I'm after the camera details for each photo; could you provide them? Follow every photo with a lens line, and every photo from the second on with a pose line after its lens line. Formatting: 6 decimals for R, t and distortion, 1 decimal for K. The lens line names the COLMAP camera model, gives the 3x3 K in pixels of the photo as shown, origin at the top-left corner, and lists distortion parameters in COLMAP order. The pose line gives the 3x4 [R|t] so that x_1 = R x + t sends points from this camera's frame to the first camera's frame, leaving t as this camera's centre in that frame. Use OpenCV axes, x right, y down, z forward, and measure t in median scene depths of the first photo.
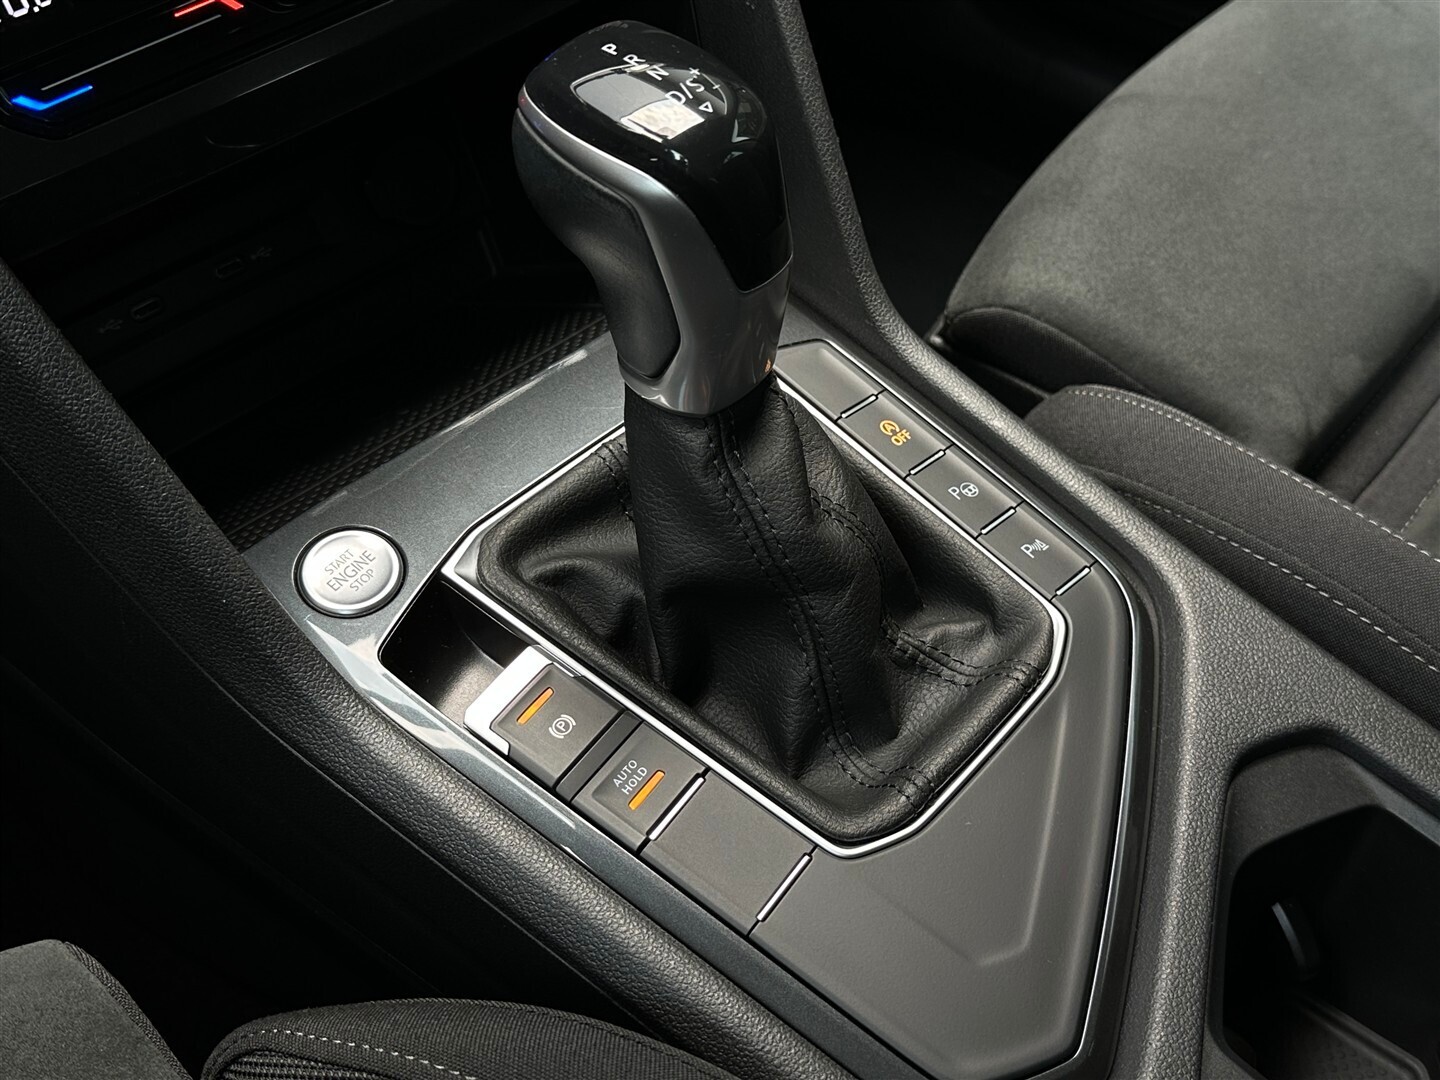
lens RADIAL K [[1589.6, 0, 721.0], [0, 1589.6, 545.6], [0, 0, 1]] dist [0.118881, -0.294110]
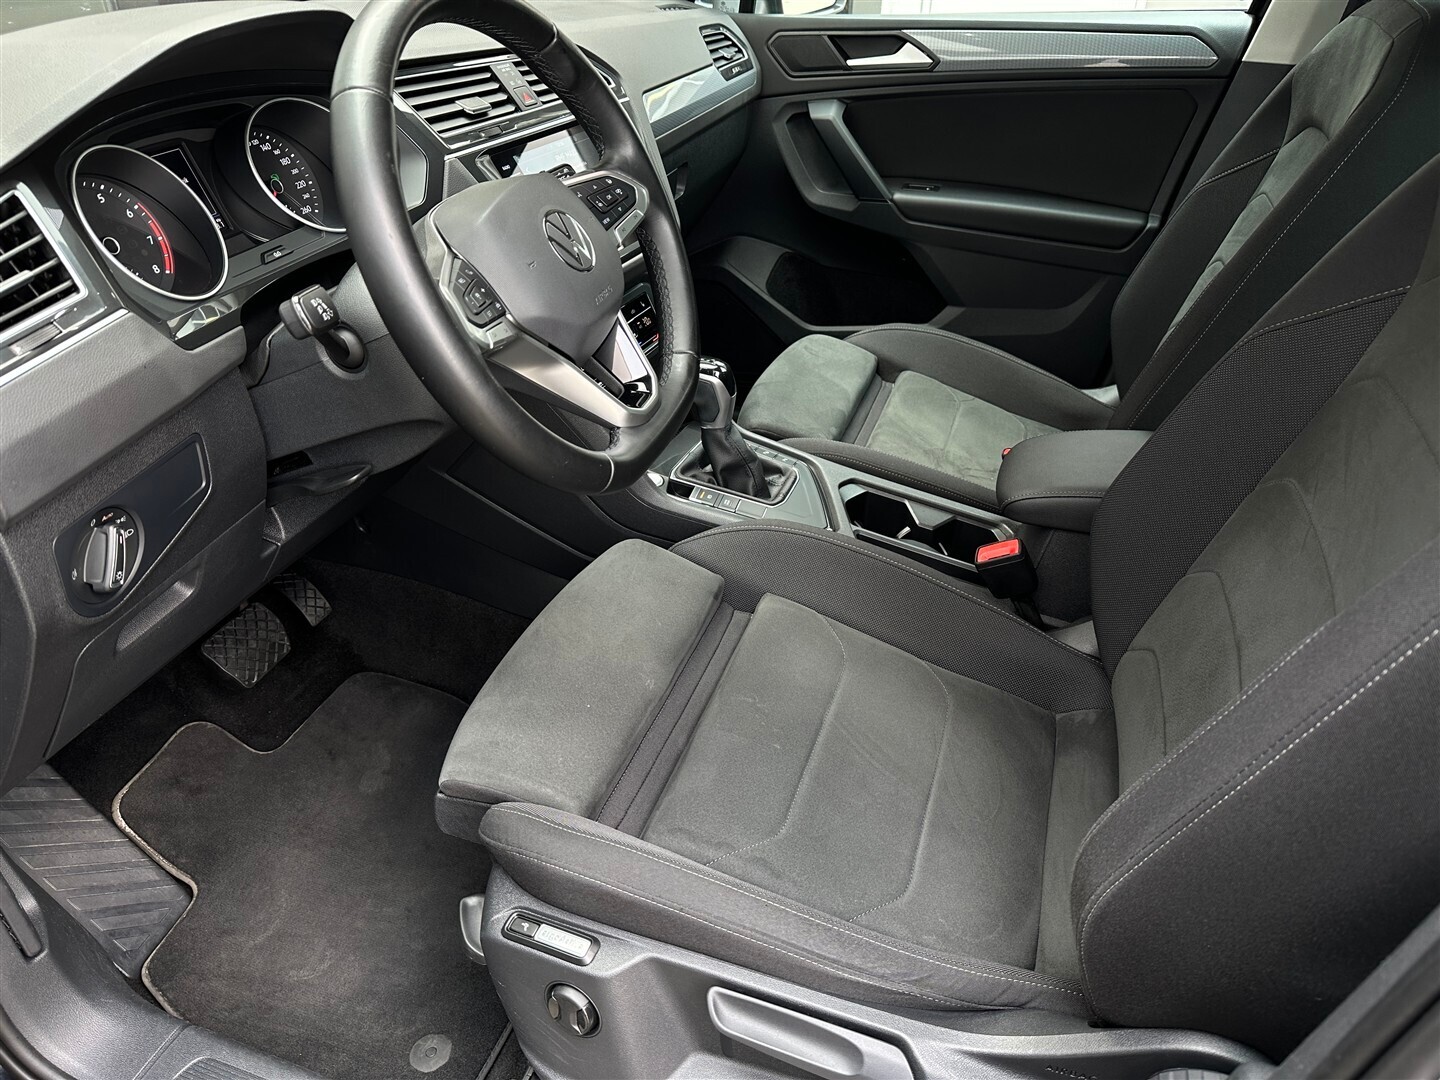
lens RADIAL K [[1007.4, 0, 711.7], [0, 1007.4, 543.1], [0, 0, 1]] dist [0.081394, -0.130218]
pose [[0.937168, -0.187891, 0.293961, -0.939634], [0.253081, 0.946095, -0.202124, 0.799653], [-0.240138, 0.263820, 0.934202, -1.652403]]
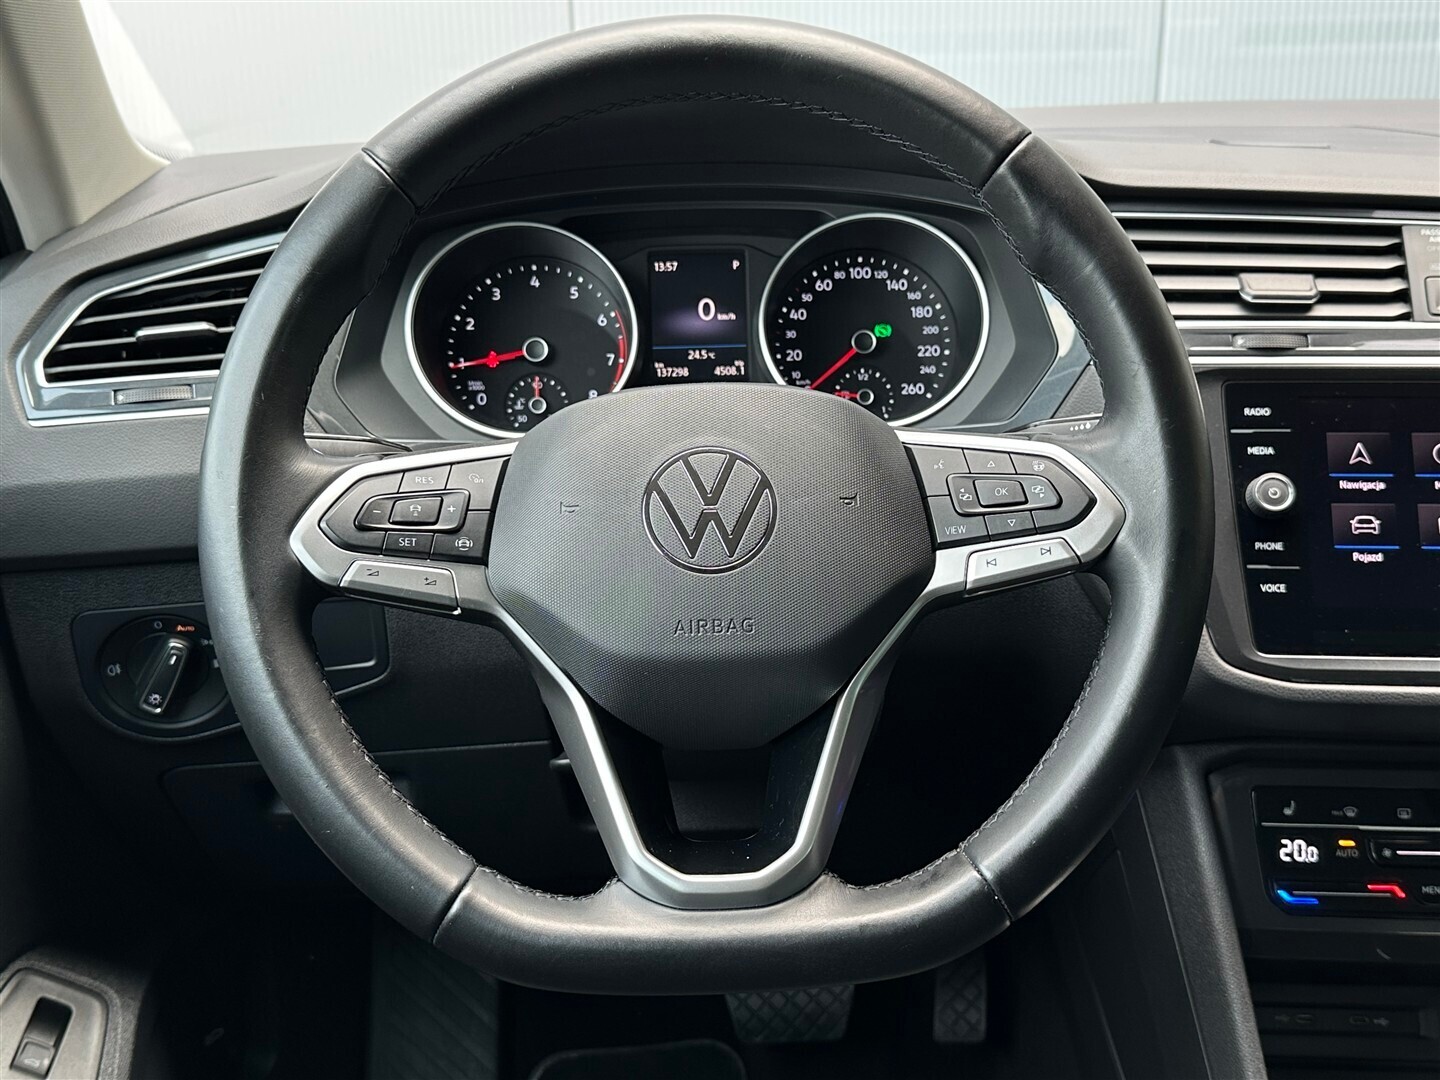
lens RADIAL K [[1589.6, 0, 721.0], [0, 1589.6, 545.6], [0, 0, 1]] dist [0.118881, -0.294110]
pose [[0.649332, 0.236238, -0.722883, 0.474455], [-0.541451, 0.811085, -0.221297, 0.212035], [0.534041, 0.535101, 0.654574, -0.966757]]
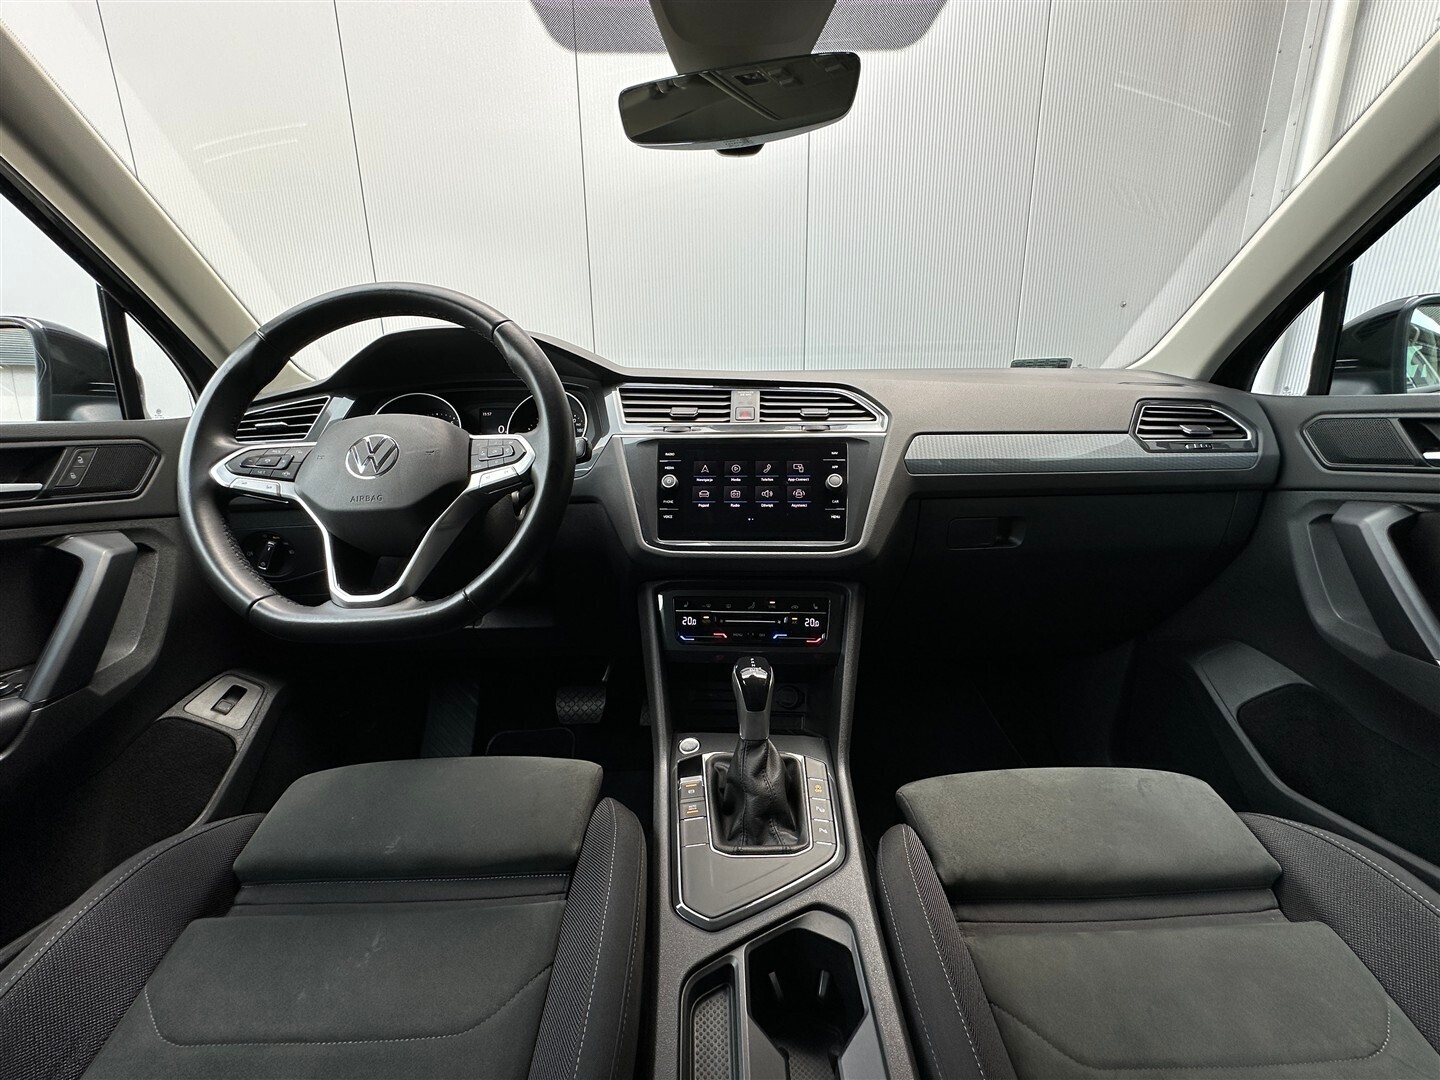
lens RADIAL K [[575.5, 0, 721.7], [0, 575.5, 544.2], [0, 0, 1]] dist [0.000698, -0.000059]
pose [[0.657173, 0.176393, -0.732809, 0.969558], [-0.540003, 0.788467, -0.294477, -0.002559], [0.525852, 0.589241, 0.613413, -0.344263]]
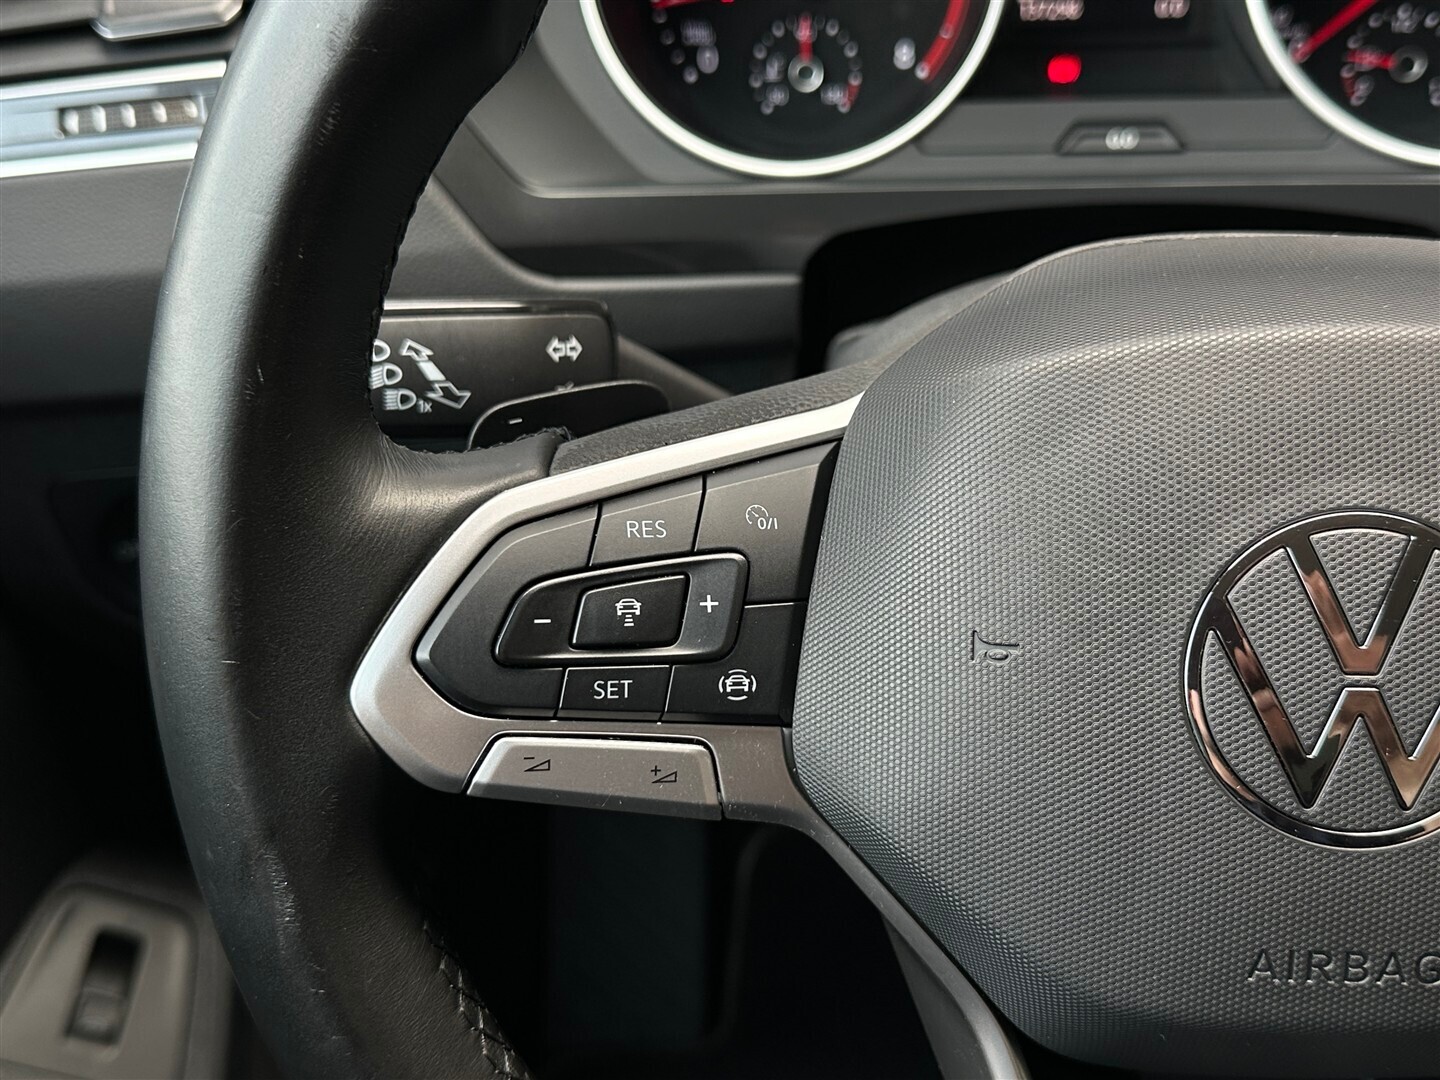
lens RADIAL K [[1589.6, 0, 721.0], [0, 1589.6, 545.6], [0, 0, 1]] dist [0.118881, -0.294110]
pose [[0.570849, 0.495100, -0.654987, -0.334321], [-0.567541, 0.814410, 0.120970, -0.099845], [0.593320, 0.302677, 0.745894, -0.641291]]
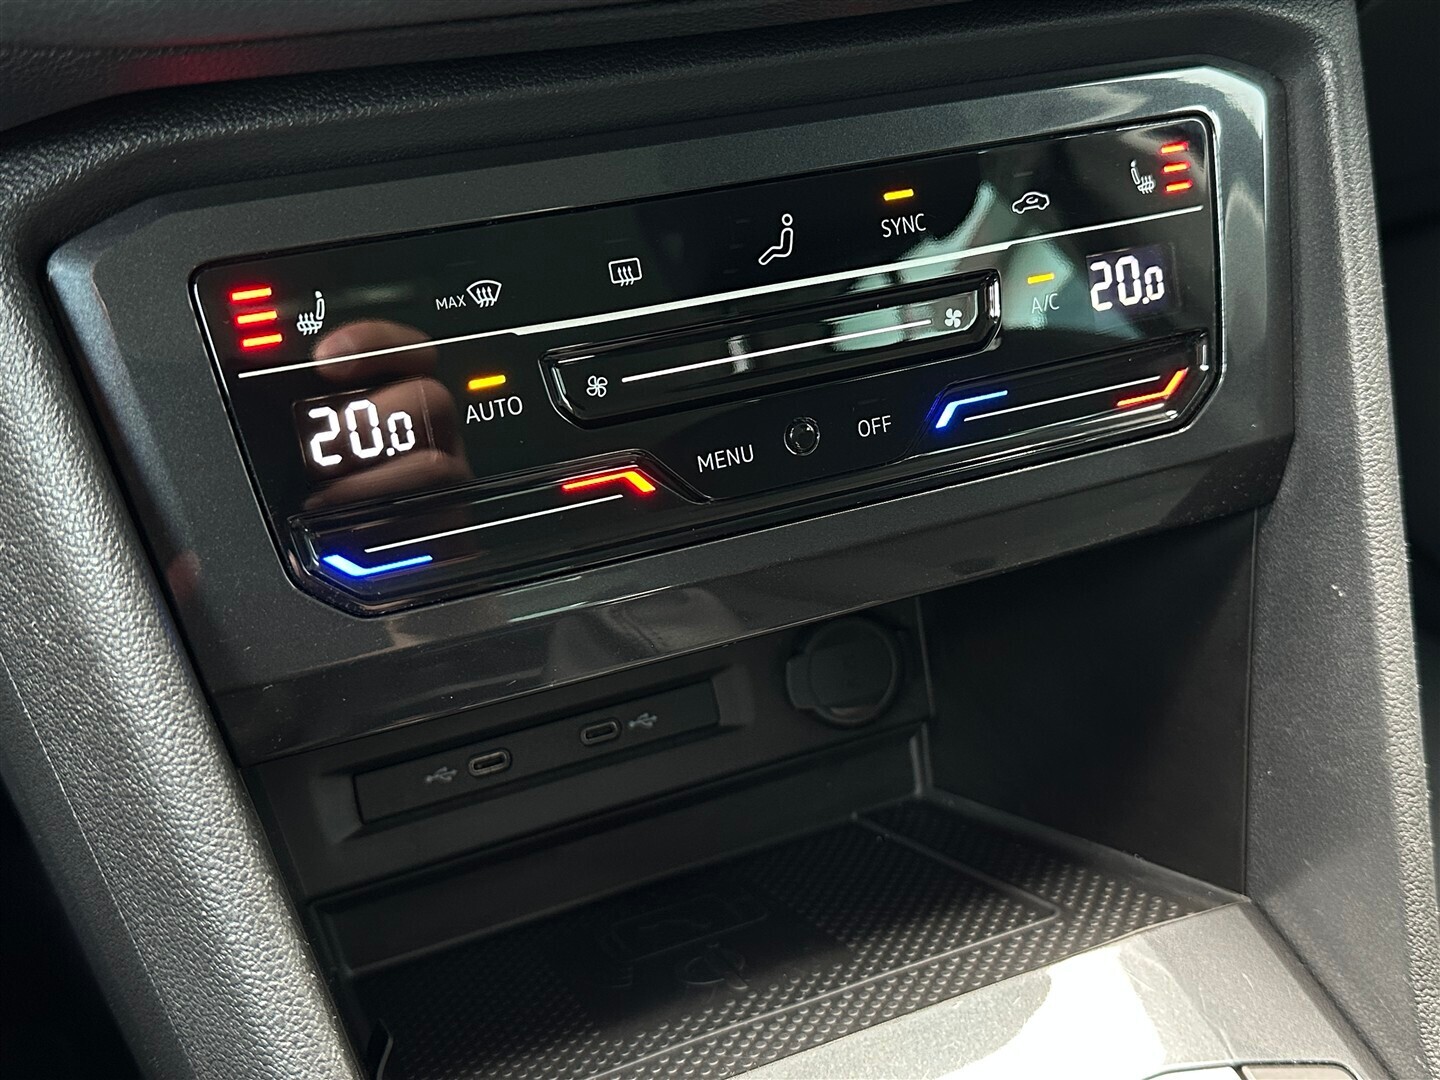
lens RADIAL K [[1589.6, 0, 721.0], [0, 1589.6, 545.6], [0, 0, 1]] dist [0.118881, -0.294110]
pose [[0.930741, 0.218405, -0.293293, -0.036819], [-0.277211, 0.944480, -0.176384, -0.169718], [0.238486, 0.245472, 0.939611, 0.277247]]
